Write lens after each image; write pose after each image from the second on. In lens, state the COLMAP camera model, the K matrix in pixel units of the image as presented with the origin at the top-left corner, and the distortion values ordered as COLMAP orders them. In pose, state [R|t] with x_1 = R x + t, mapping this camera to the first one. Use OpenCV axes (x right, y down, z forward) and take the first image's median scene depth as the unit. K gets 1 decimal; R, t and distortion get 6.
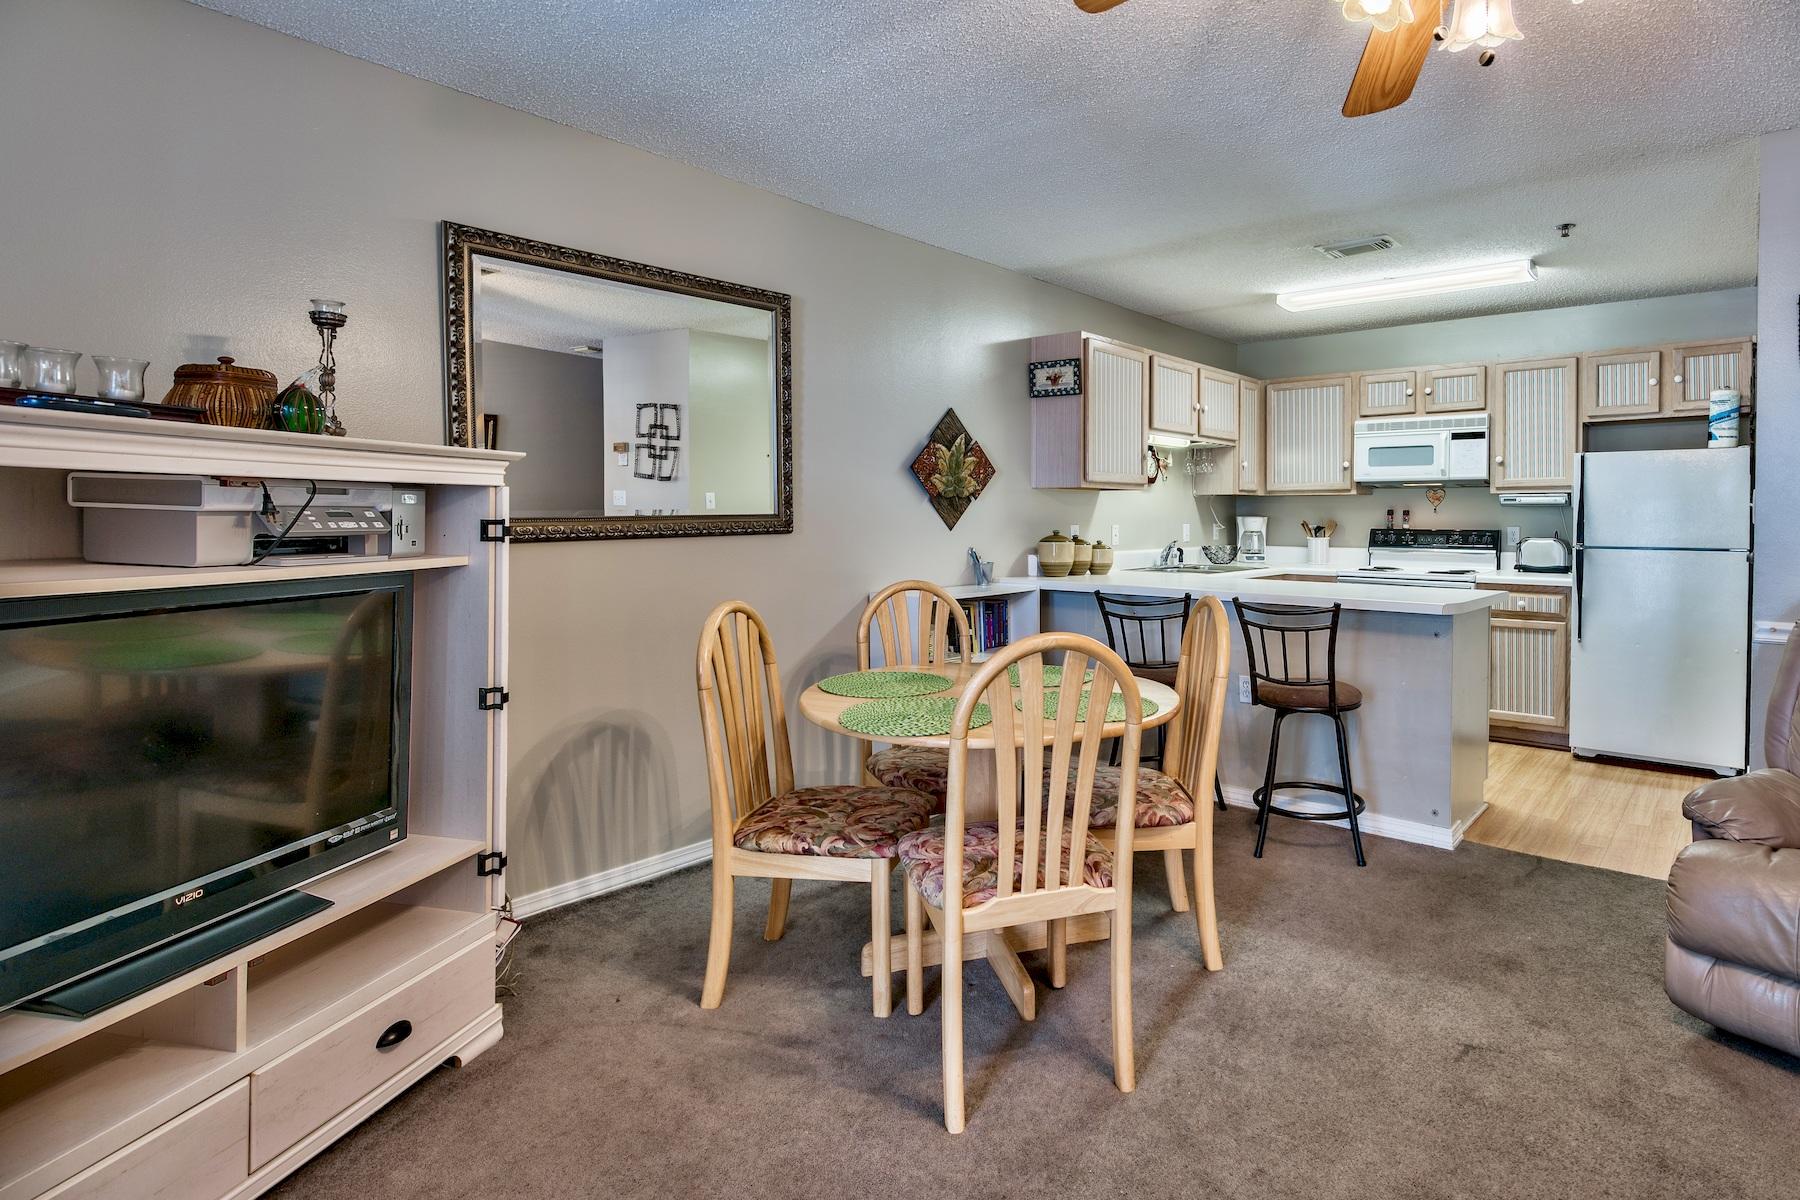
lens RADIAL K [[936.0, 0, 1040.3], [0, 936.0, 530.5], [0, 0, 1]] dist [0.000964, 0.000238]
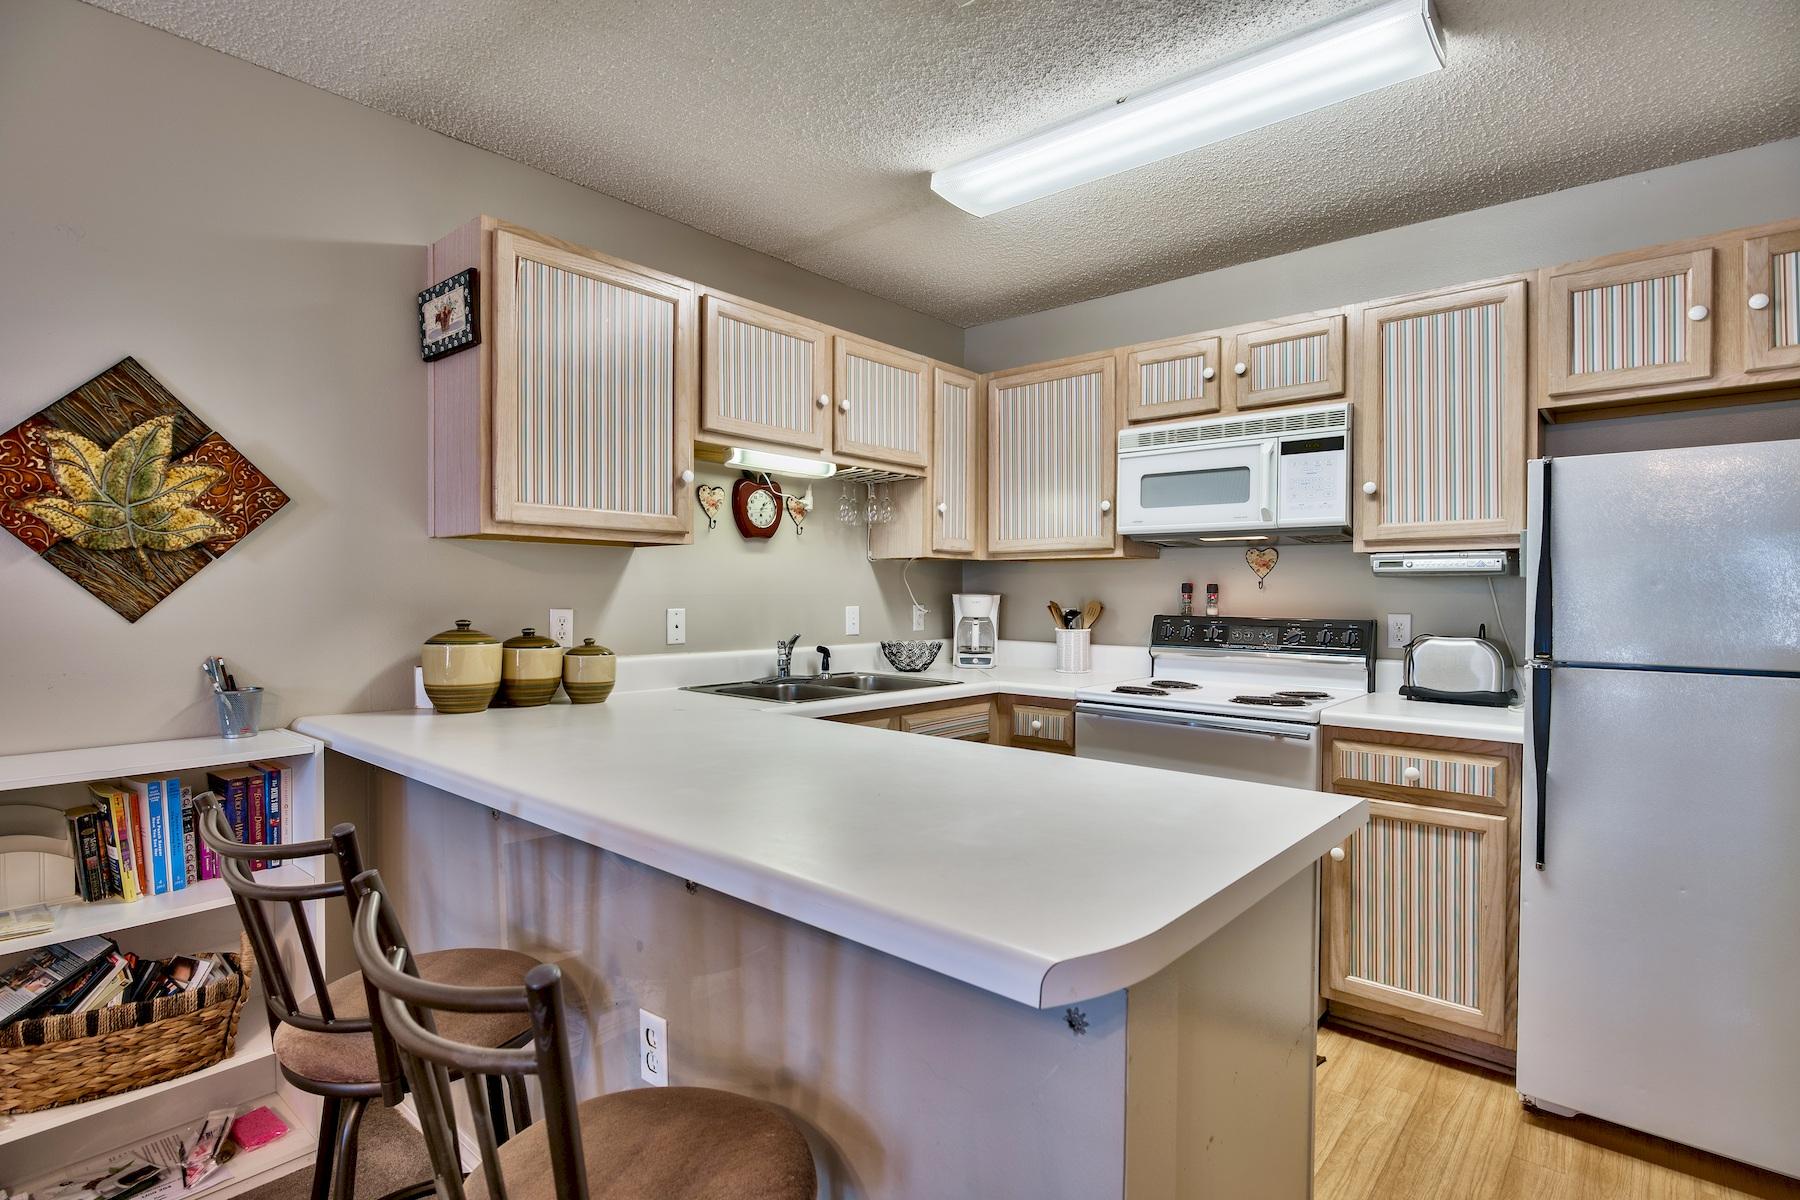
lens RADIAL K [[881.9, 0, 900.0], [0, 881.9, 600.0], [0, 0, 1]] dist [-0.001475, -0.000690]
pose [[0.998020, 0.003701, -0.062789, 0.254477], [-0.004125, 0.999970, -0.006625, -0.008017], [0.062762, 0.006871, 0.998005, 0.482666]]
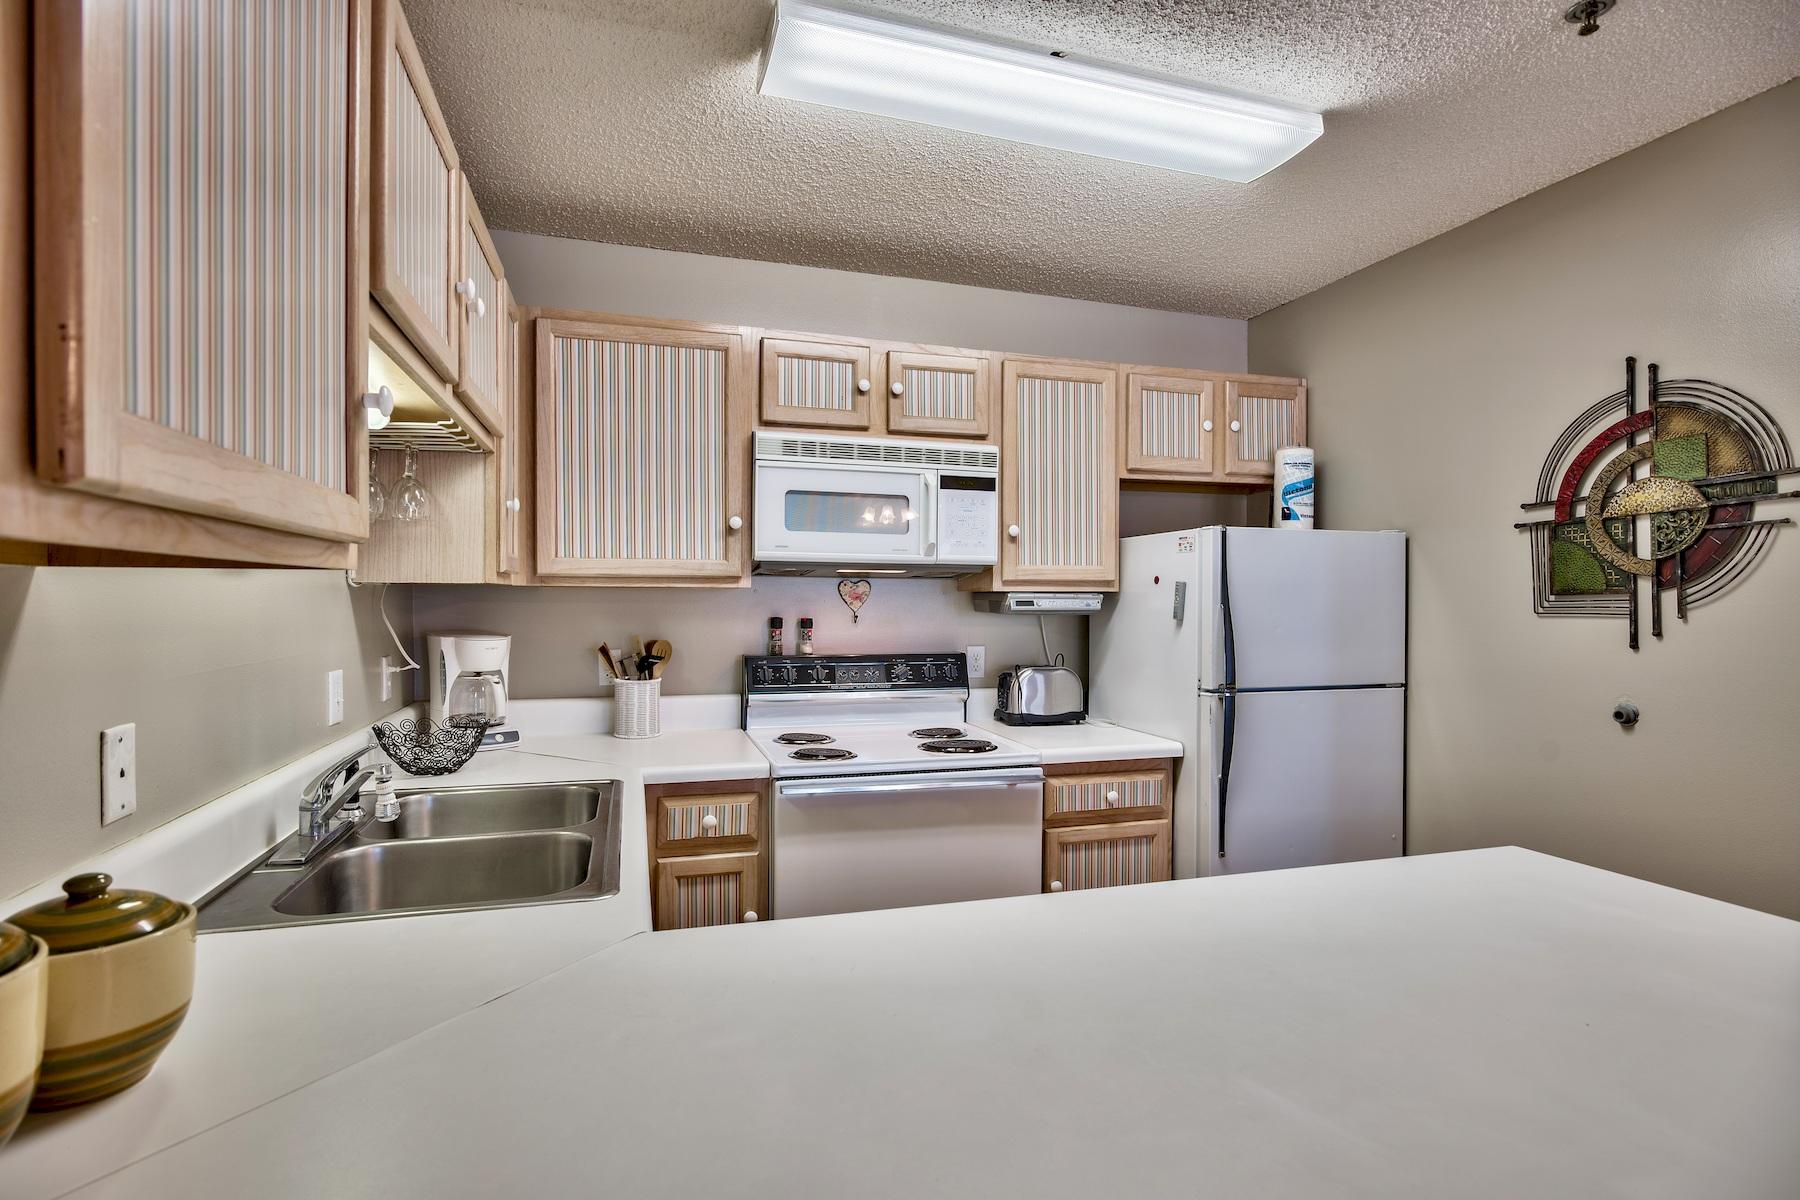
lens RADIAL K [[870.1, 0, 900.0], [0, 870.1, 600.0], [0, 0, 1]] dist [0.000742, -0.000036]
pose [[0.580286, -0.004042, 0.814403, 0.027815], [0.008325, 0.999965, -0.000969, -0.034279], [-0.814370, 0.007342, 0.580299, 0.747961]]
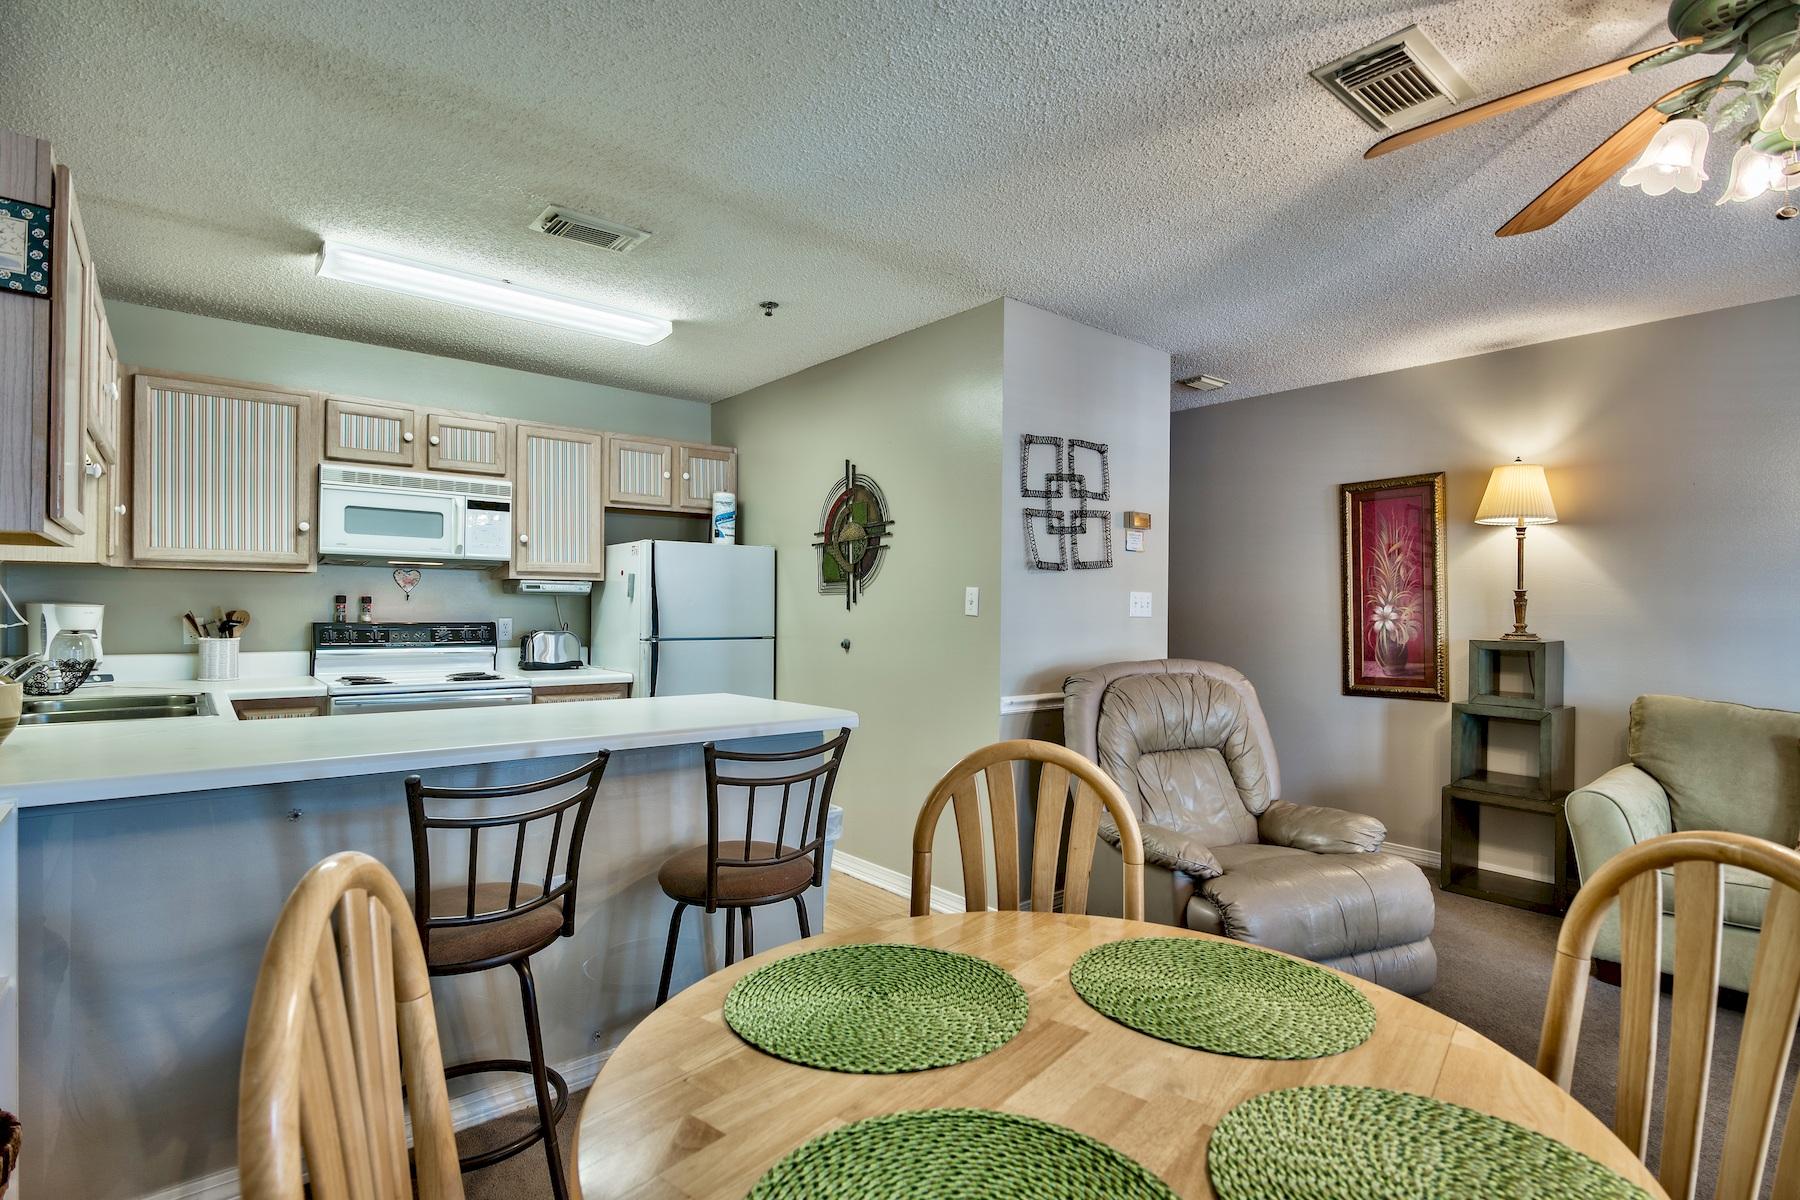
lens RADIAL K [[875.5, 0, 899.6], [0, 875.5, 605.3], [0, 0, 1]] dist [0.000861, 0.000059]
pose [[0.227849, 0.002089, 0.973694, -0.198031], [0.005984, 0.999976, -0.003546, -0.010819], [-0.973678, 0.006635, 0.227831, 0.487618]]
